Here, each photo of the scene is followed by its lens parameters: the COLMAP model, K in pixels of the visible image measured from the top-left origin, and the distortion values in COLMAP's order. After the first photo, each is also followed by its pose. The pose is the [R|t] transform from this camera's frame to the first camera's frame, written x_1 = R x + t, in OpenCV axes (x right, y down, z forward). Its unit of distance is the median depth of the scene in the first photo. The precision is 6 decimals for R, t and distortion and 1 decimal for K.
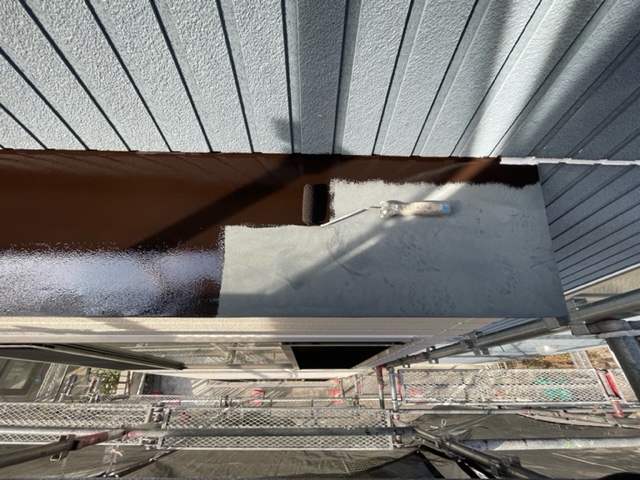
lens RADIAL K [[255.3, 0, 318.7], [0, 255.3, 238.8], [0, 0, 1]] dist [-0.000626, -0.000078]
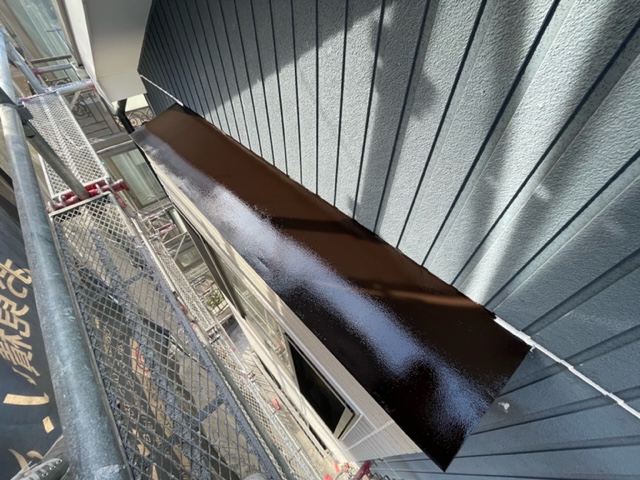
lens RADIAL K [[255.3, 0, 318.2], [0, 255.3, 239.6], [0, 0, 1]] dist [-0.000626, -0.000078]
pose [[0.678348, 0.526258, -0.512735, 0.554178], [-0.618579, 0.785630, -0.012029, -0.086166], [0.396490, 0.325327, 0.858463, -0.313827]]
